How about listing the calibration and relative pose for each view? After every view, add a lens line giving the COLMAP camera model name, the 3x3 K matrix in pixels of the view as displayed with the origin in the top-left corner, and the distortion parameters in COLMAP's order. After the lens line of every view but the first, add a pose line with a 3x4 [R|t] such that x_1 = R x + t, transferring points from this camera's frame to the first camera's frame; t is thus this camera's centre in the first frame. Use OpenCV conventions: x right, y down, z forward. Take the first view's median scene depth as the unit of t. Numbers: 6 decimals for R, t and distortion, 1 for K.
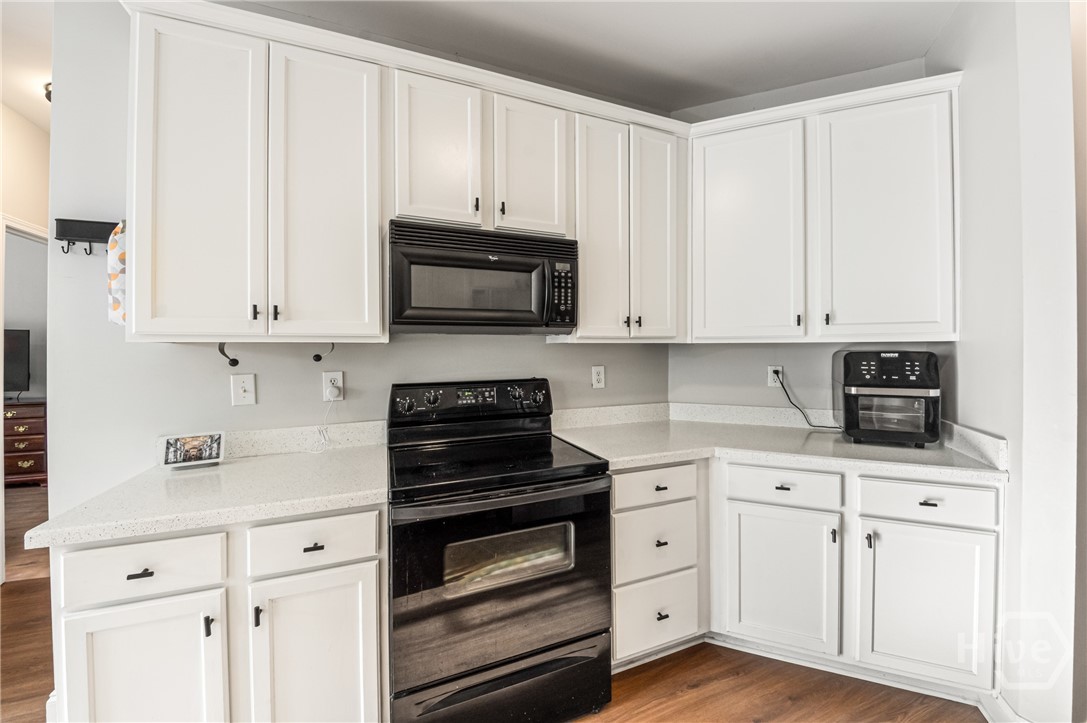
lens RADIAL K [[399.7, 0, 552.2], [0, 399.7, 350.8], [0, 0, 1]] dist [0.002808, -0.000302]
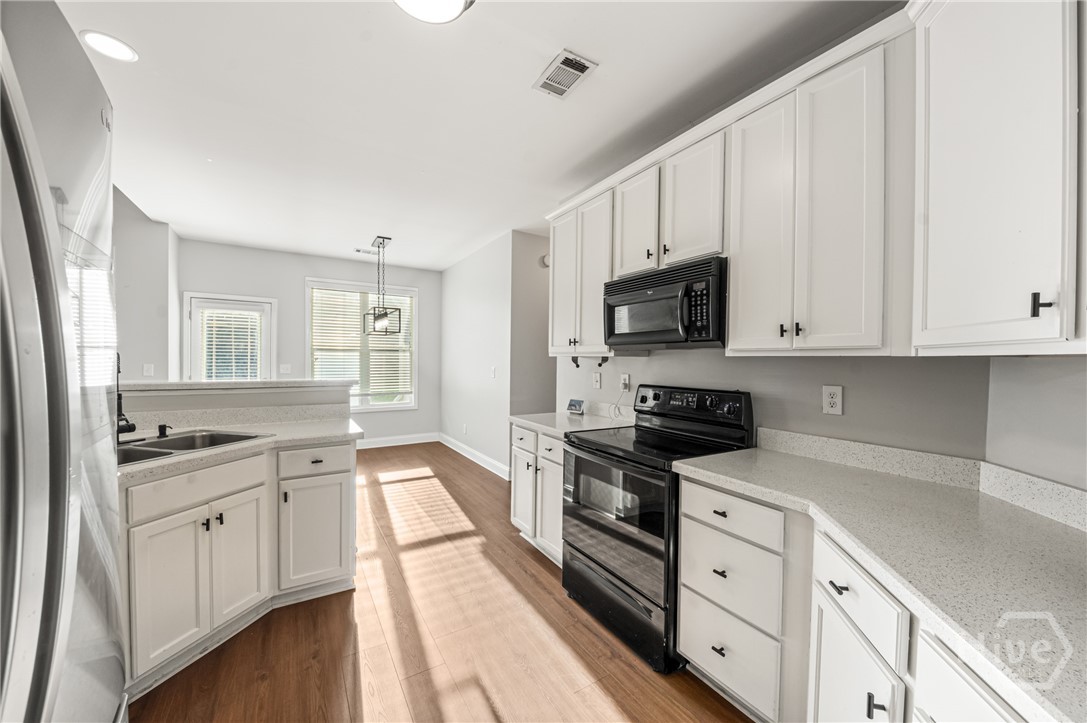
lens RADIAL K [[399.7, 0, 551.3], [0, 399.7, 369.0], [0, 0, 1]] dist [0.002808, -0.000302]
pose [[0.168377, 0.028826, -0.985301, 0.995601], [-0.018633, 0.999487, 0.026057, -0.005776], [0.985547, 0.013972, 0.168827, 0.409517]]
